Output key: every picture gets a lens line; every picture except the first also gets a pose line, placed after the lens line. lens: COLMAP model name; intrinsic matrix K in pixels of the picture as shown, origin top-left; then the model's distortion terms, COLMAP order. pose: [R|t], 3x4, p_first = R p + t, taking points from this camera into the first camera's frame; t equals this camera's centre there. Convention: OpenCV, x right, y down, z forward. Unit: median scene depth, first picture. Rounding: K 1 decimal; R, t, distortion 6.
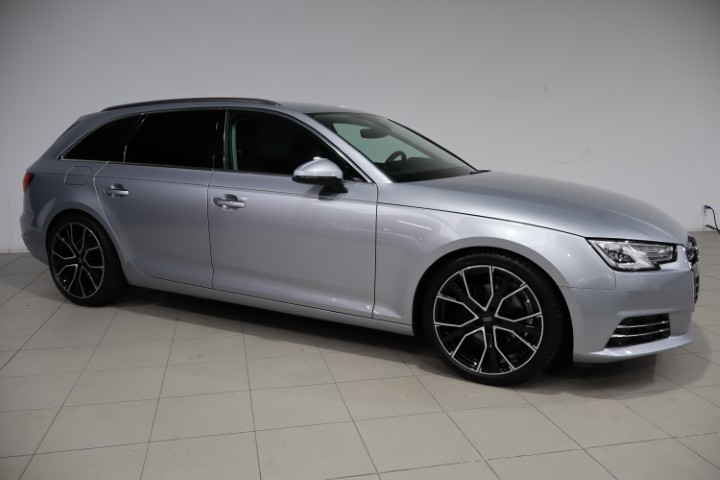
lens RADIAL K [[627.6, 0, 364.7], [0, 627.6, 255.3], [0, 0, 1]] dist [-0.029863, -0.007368]
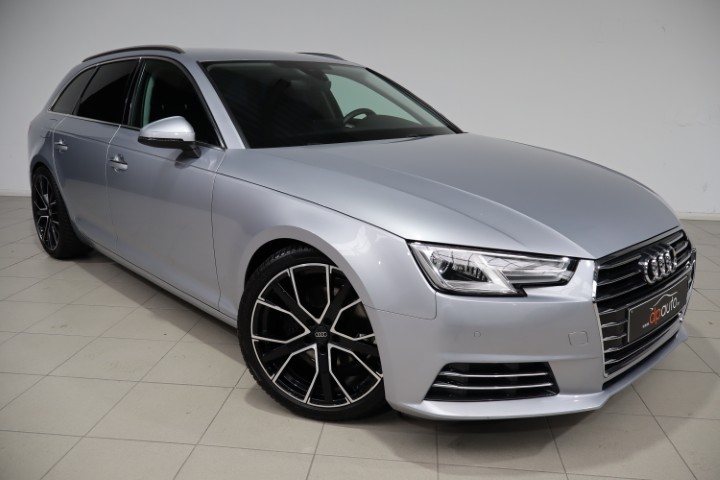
lens RADIAL K [[627.6, 0, 360.0], [0, 627.6, 239.9], [0, 0, 1]] dist [-0.029863, -0.007368]
pose [[0.944837, 0.080525, -0.317489, 0.449489], [-0.062911, 0.995876, 0.065365, -0.060209], [0.321443, -0.041786, 0.946006, 0.279891]]
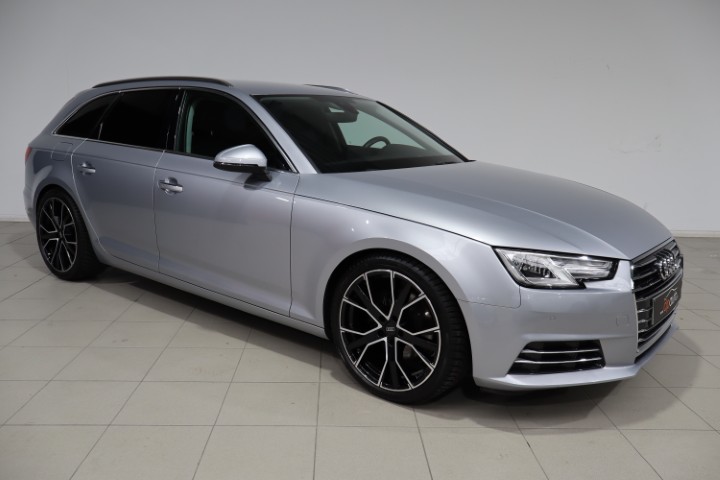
lens RADIAL K [[659.5, 0, 358.6], [0, 659.5, 245.3], [0, 0, 1]] dist [-0.029560, 0.000000]
pose [[0.981016, 0.059536, -0.184560, 0.291009], [-0.056881, 0.998188, 0.019652, -0.031614], [0.185395, -0.008781, 0.982625, 0.052868]]
